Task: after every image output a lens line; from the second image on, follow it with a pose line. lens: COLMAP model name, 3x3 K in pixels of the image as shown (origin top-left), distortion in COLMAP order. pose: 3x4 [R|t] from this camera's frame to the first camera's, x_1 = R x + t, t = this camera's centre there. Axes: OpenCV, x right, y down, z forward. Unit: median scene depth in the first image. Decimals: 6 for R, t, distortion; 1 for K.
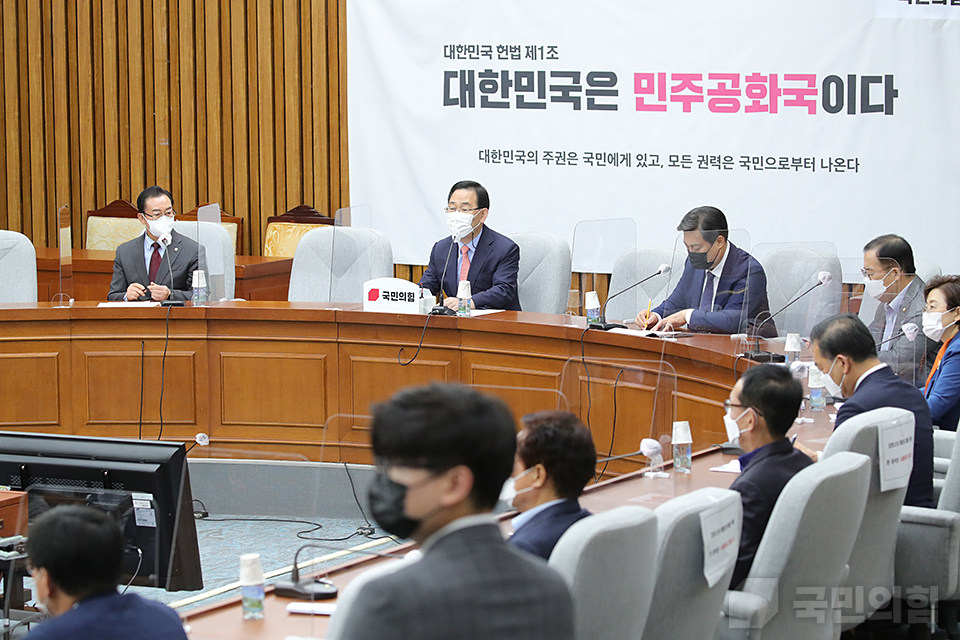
lens RADIAL K [[3544.2, 0, 480.0], [0, 3544.2, 320.0], [0, 0, 1]] dist [-0.019321, -0.476799]
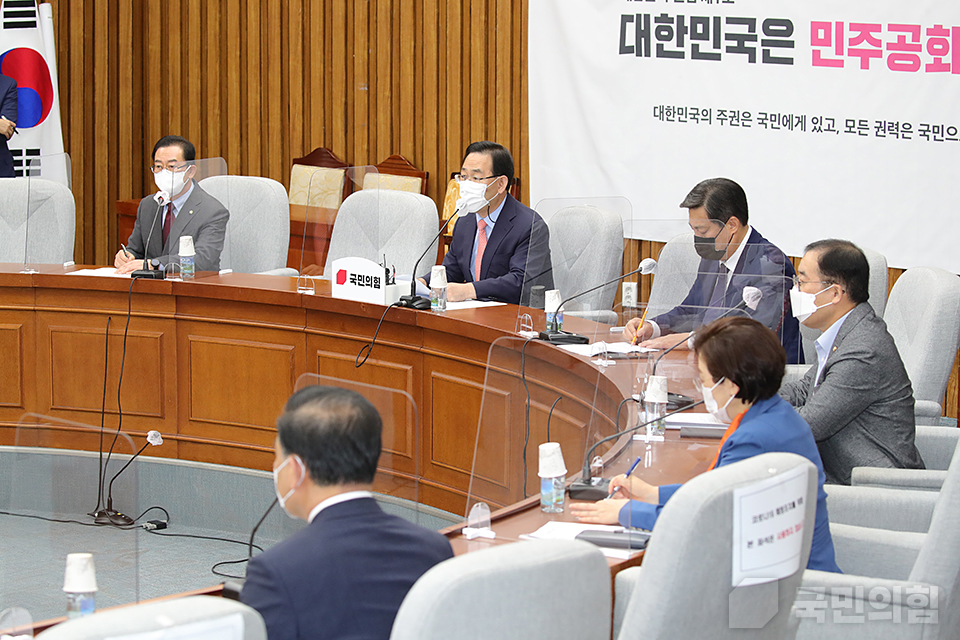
lens RADIAL K [[2685.2, 0, 480.0], [0, 2685.2, 320.0], [0, 0, 1]] dist [-0.212332, -2.070359]
pose [[0.956248, 0.054041, -0.287523, 0.153927], [-0.044292, 0.998205, 0.040308, -0.020330], [0.289185, -0.025809, 0.956925, 0.361474]]
